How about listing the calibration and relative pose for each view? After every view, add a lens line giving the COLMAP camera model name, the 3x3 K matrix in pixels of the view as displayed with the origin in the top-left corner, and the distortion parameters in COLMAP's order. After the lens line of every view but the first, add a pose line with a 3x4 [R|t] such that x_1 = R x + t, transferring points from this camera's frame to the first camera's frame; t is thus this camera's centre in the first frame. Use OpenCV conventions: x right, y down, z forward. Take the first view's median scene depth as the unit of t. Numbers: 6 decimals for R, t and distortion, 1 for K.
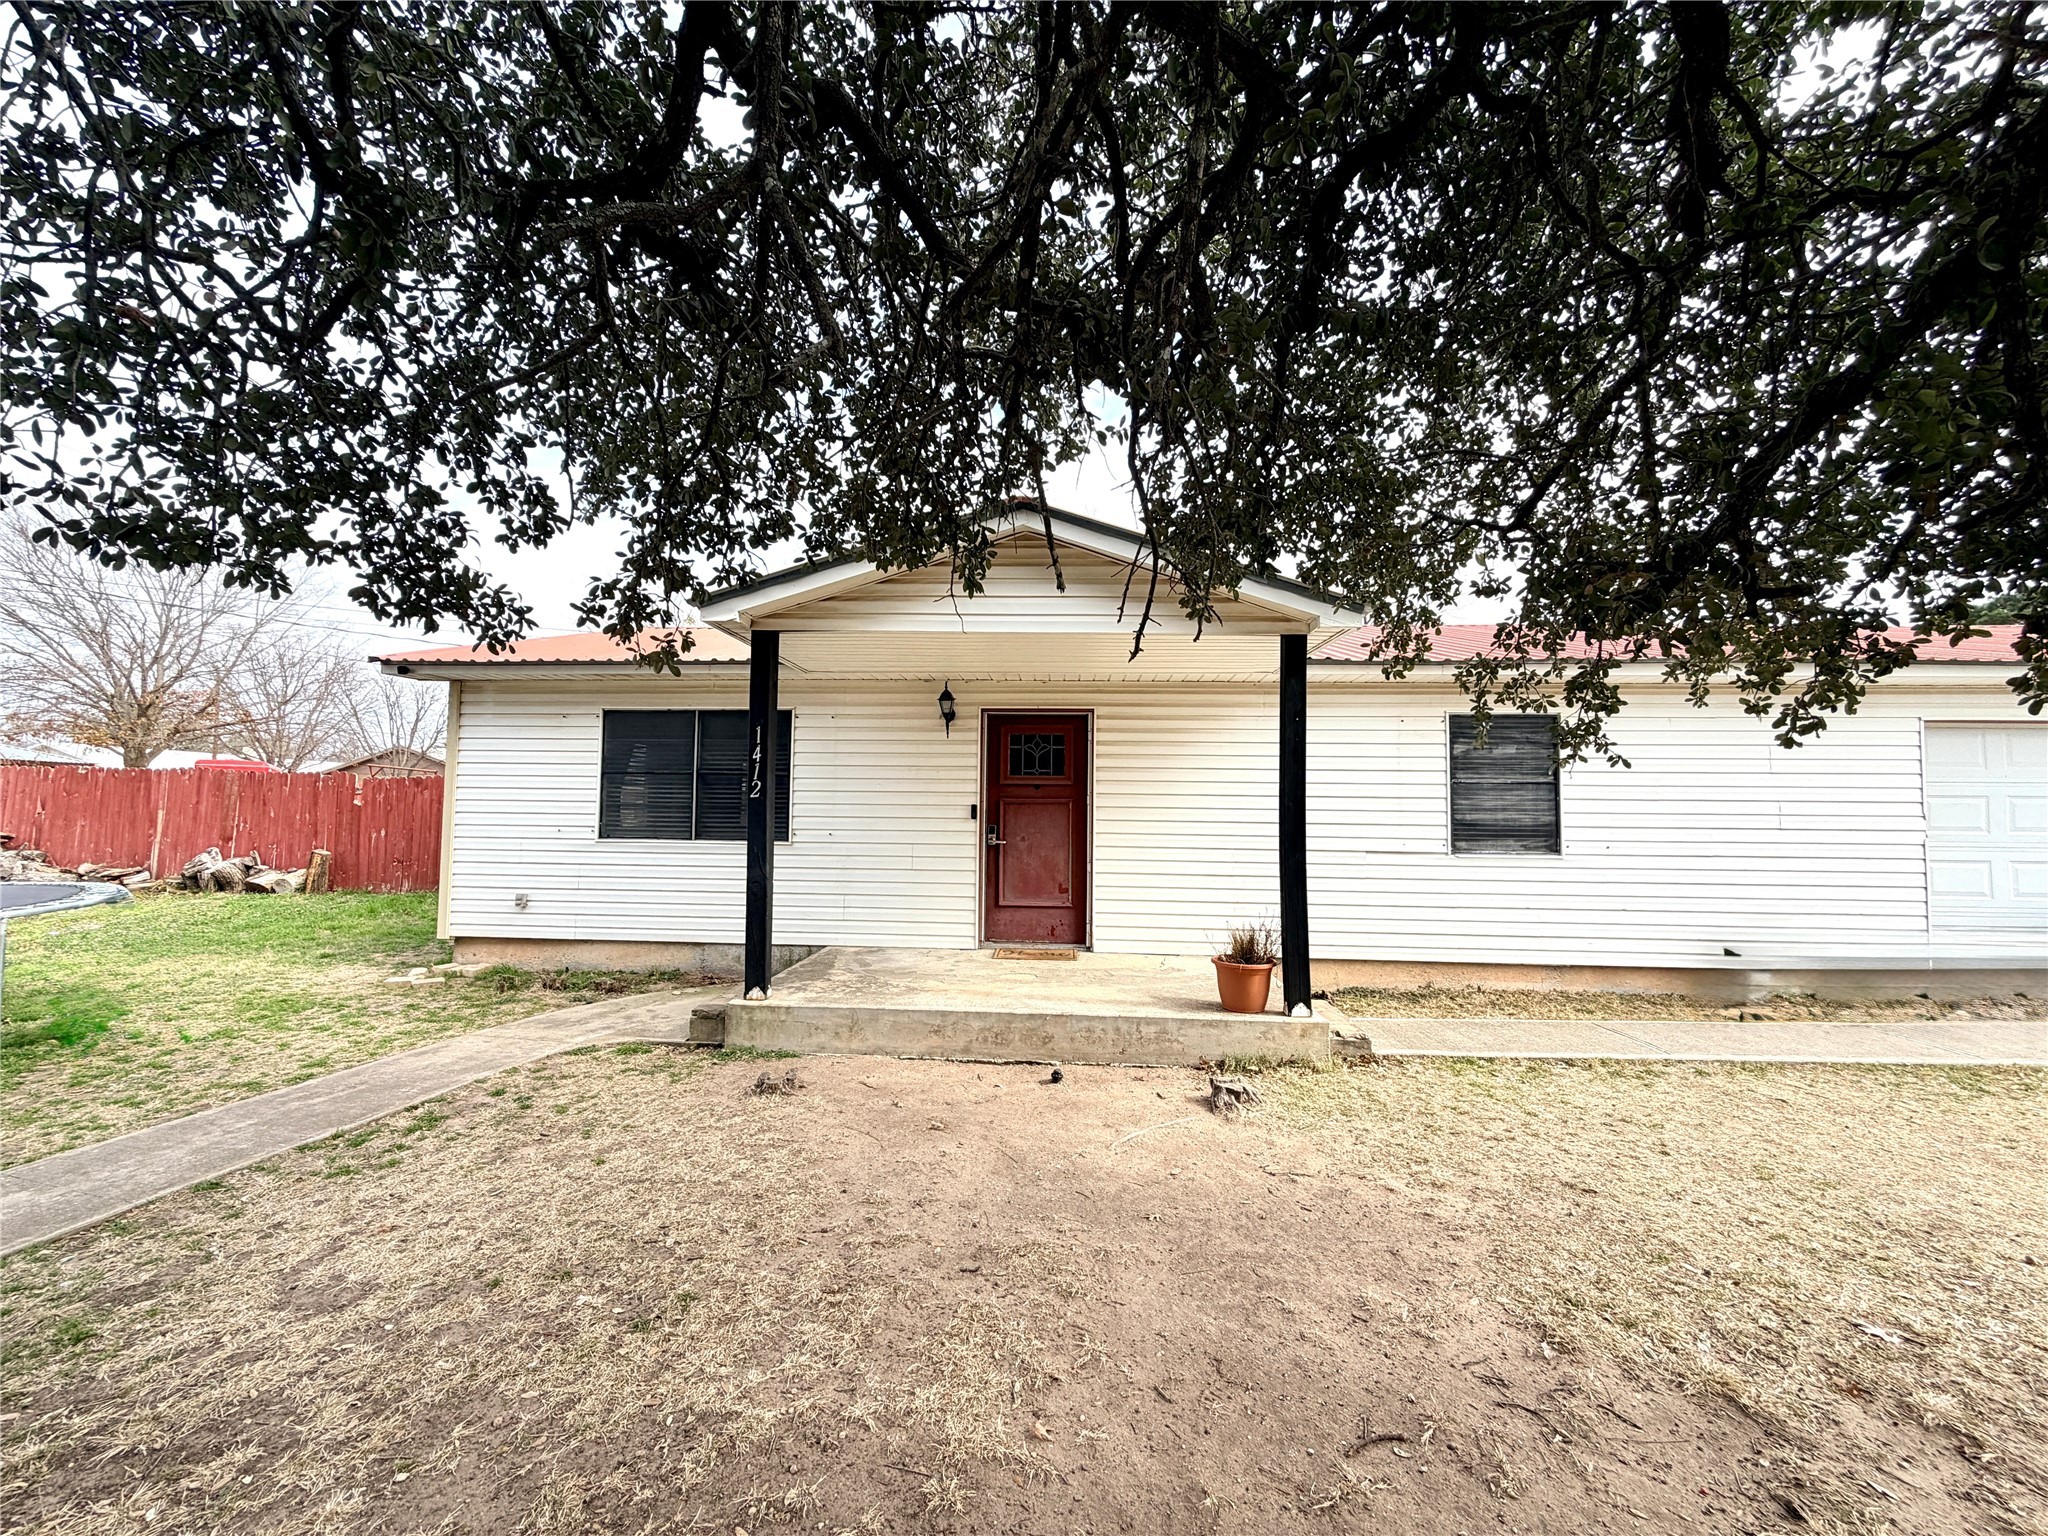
lens RADIAL K [[824.1, 0, 1024.0], [0, 824.1, 768.0], [0, 0, 1]] dist [0.000091, 0.000001]
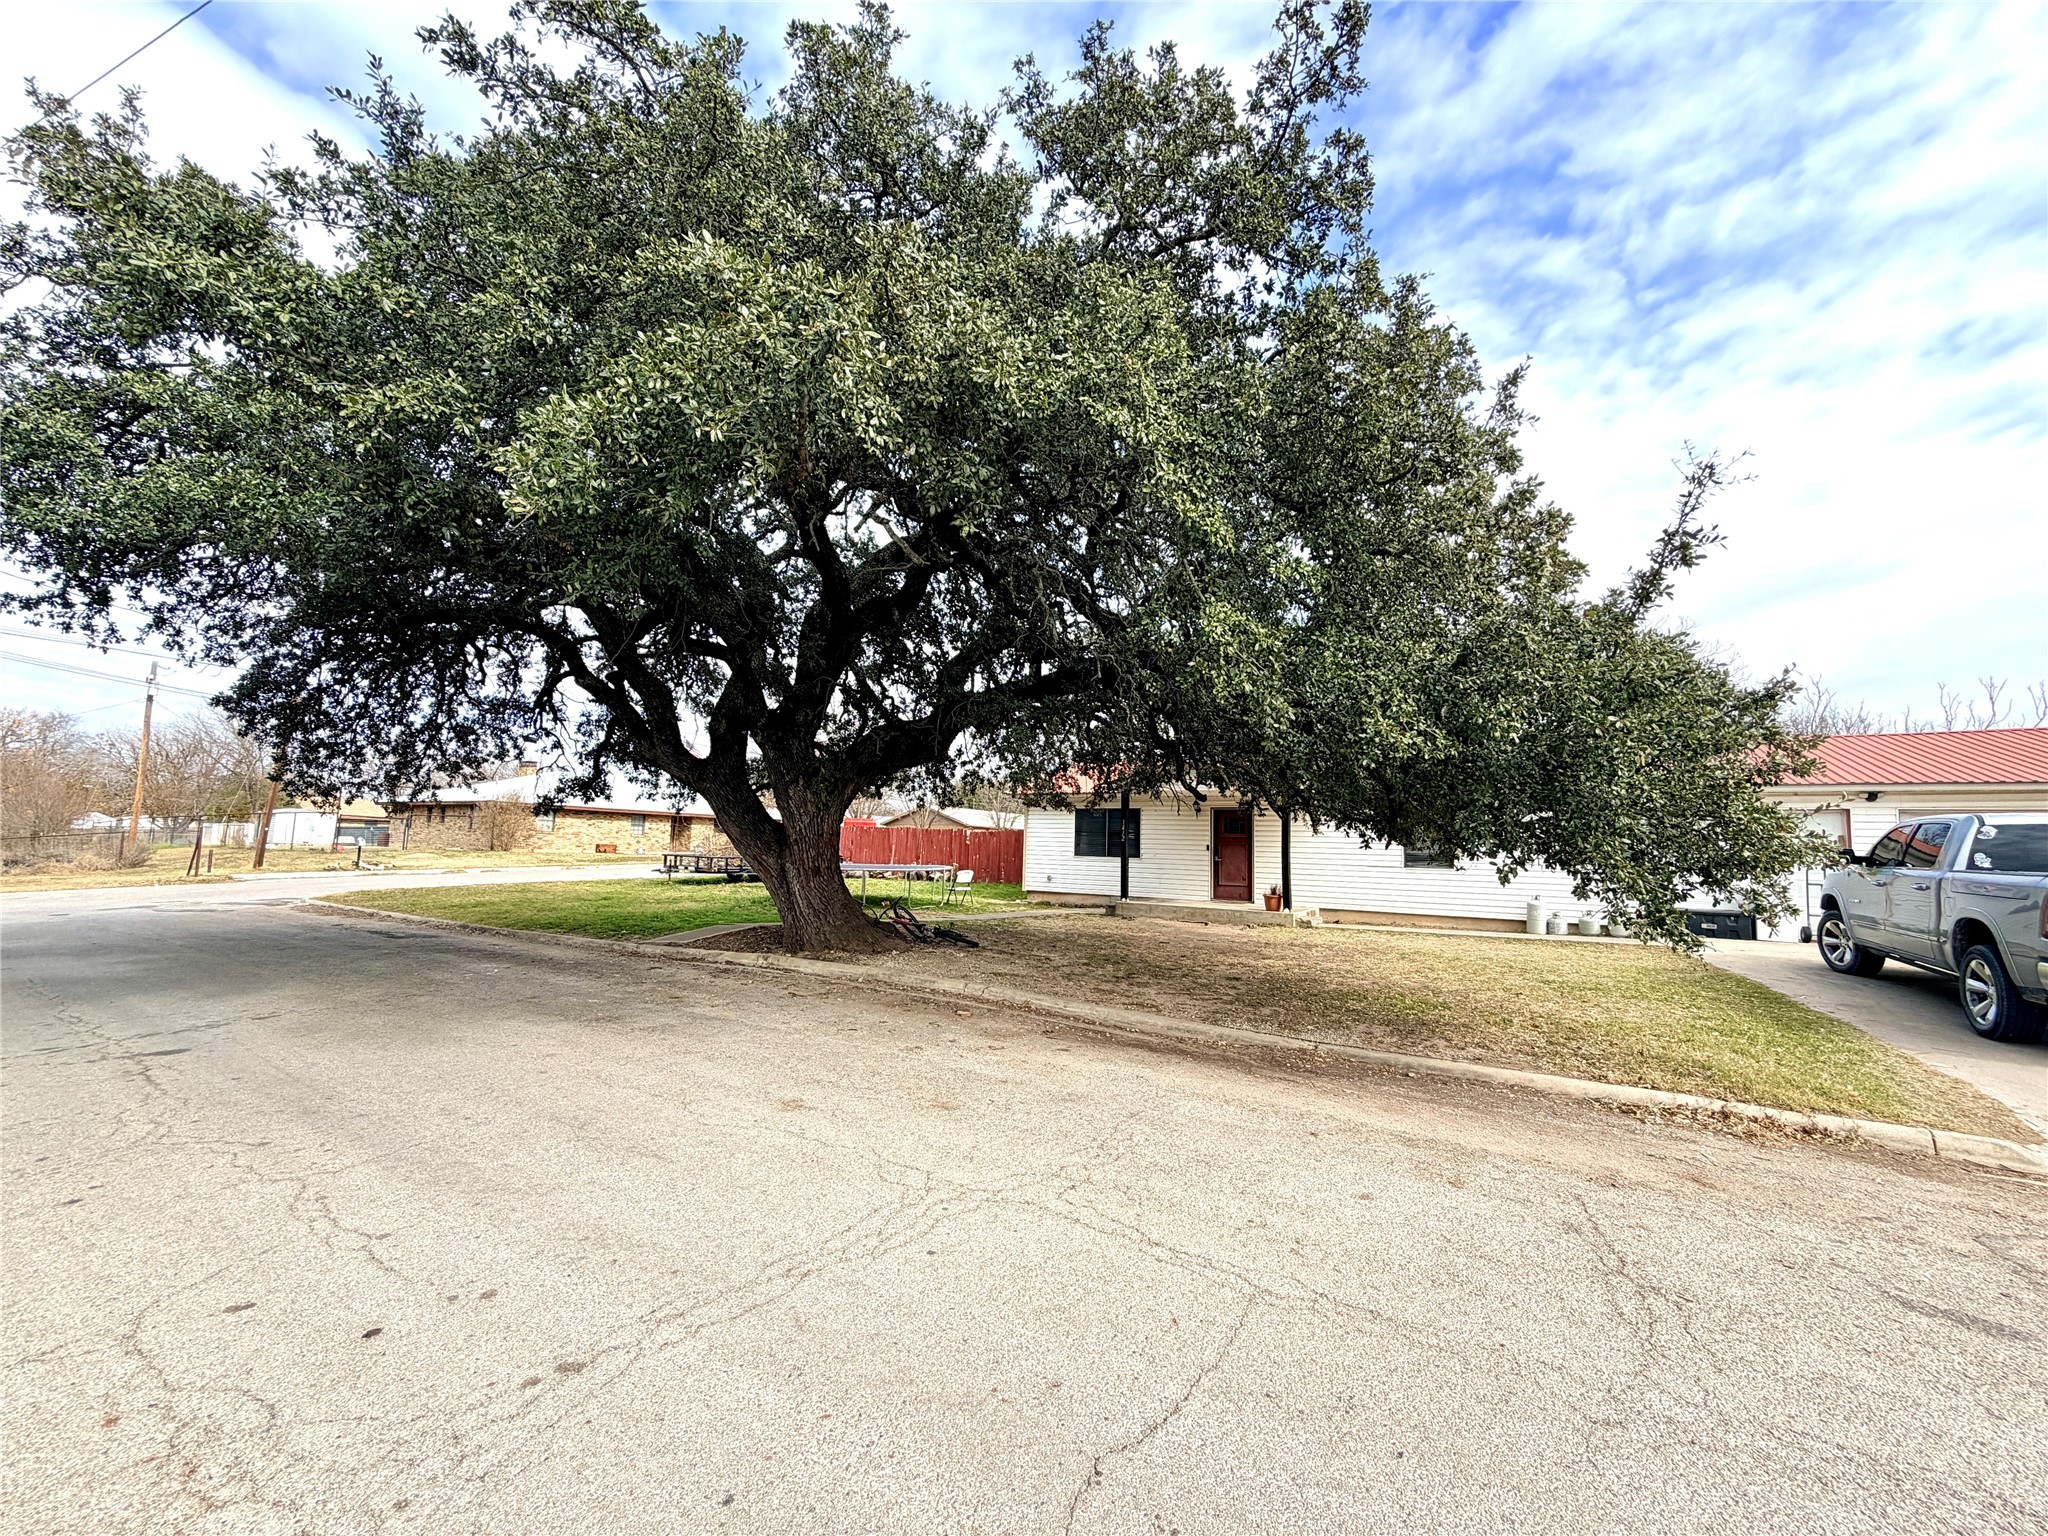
lens RADIAL K [[824.1, 0, 1024.0], [0, 824.1, 768.0], [0, 0, 1]] dist [0.000091, 0.000001]
pose [[0.881080, -0.035159, -0.471658, 0.645704], [0.010342, 0.998427, -0.055106, -0.058955], [0.472854, 0.043675, 0.880058, -1.519498]]
